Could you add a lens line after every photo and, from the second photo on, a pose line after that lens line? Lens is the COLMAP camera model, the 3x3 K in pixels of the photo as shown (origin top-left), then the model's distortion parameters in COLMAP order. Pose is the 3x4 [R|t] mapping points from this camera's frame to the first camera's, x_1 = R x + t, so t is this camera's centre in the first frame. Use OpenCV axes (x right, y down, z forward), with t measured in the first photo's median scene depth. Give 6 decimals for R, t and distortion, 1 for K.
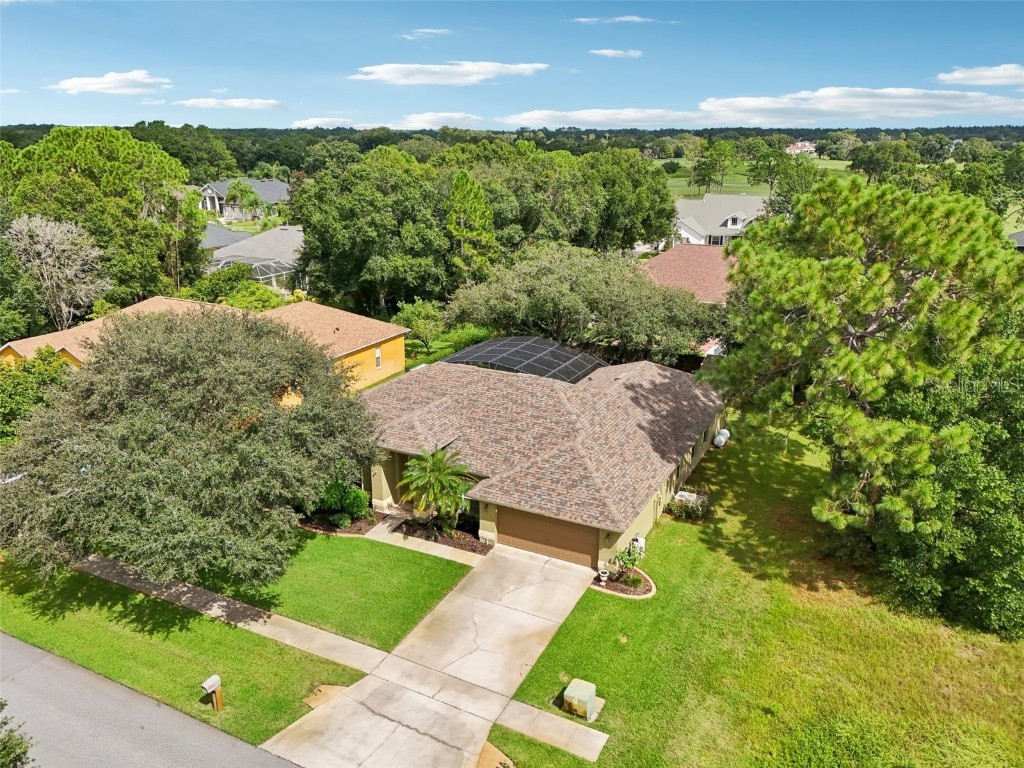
lens RADIAL K [[776.7, 0, 512.0], [0, 776.7, 384.0], [0, 0, 1]] dist [0.087374, -0.109883]
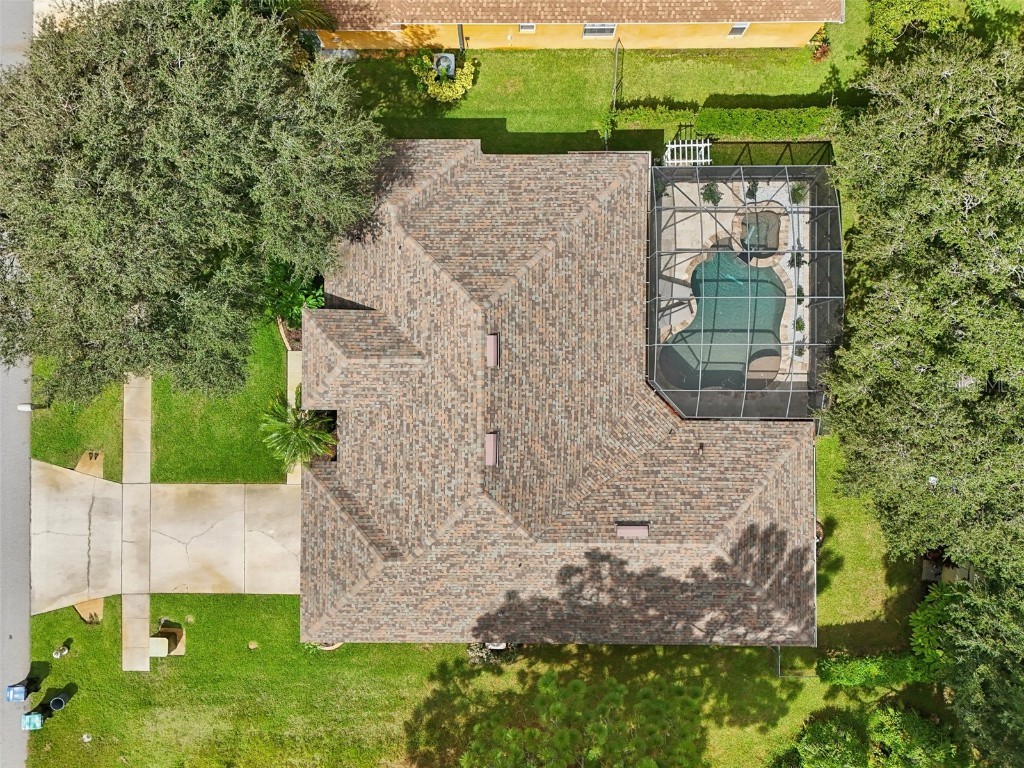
lens RADIAL K [[776.7, 0, 512.0], [0, 776.7, 384.0], [0, 0, 1]] dist [0.087374, -0.109883]
pose [[0.452782, 0.891597, -0.006576, -0.022606], [-0.263389, 0.140797, 0.954360, -0.809378], [0.851830, -0.430385, 0.298587, 0.942953]]
